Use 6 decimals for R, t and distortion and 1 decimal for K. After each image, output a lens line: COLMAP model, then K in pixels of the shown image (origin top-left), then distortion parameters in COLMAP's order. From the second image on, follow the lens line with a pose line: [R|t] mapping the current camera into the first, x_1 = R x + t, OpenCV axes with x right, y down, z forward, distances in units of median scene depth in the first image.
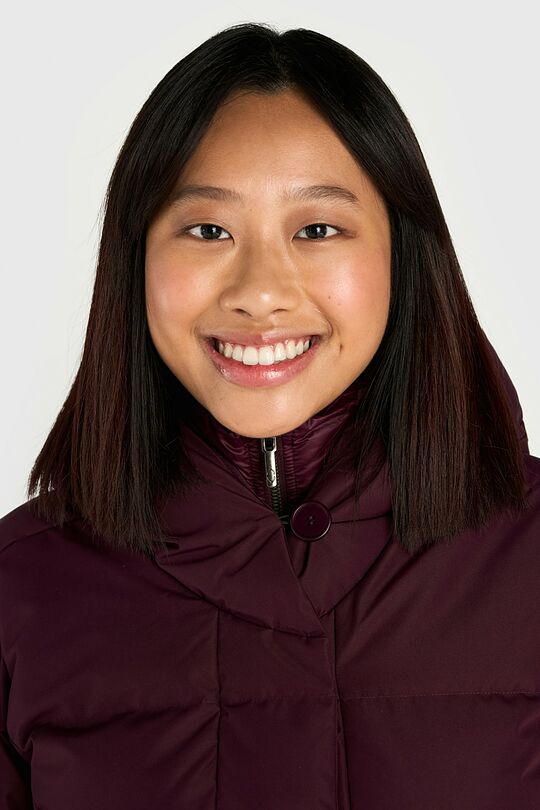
lens RADIAL K [[1570.6, 0, 269.7], [0, 1570.6, 405.2], [0, 0, 1]] dist [-0.028399, 0.000000]
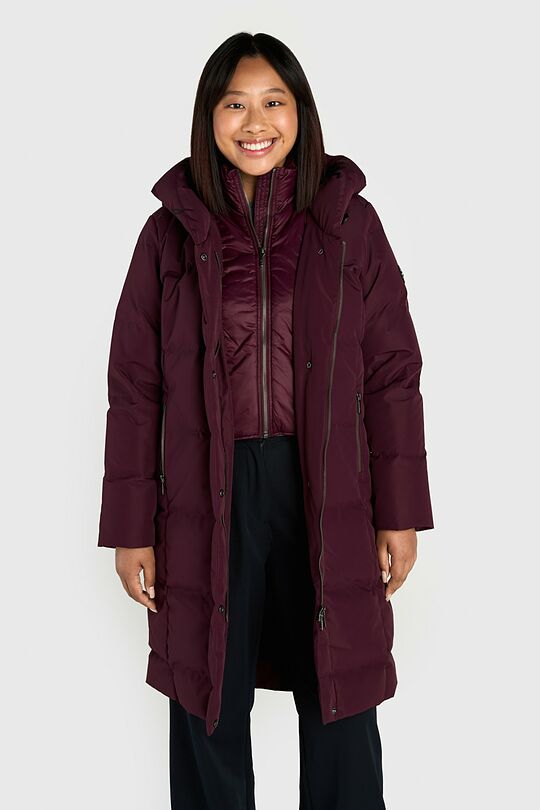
lens RADIAL K [[1570.6, 0, 269.5], [0, 1570.6, 400.3], [0, 0, 1]] dist [-0.028399, 0.000000]
pose [[0.996199, -0.064233, 0.058829, -0.187504], [0.060401, 0.996072, 0.064745, 0.258476], [-0.062757, -0.060946, 0.996166, -2.019171]]
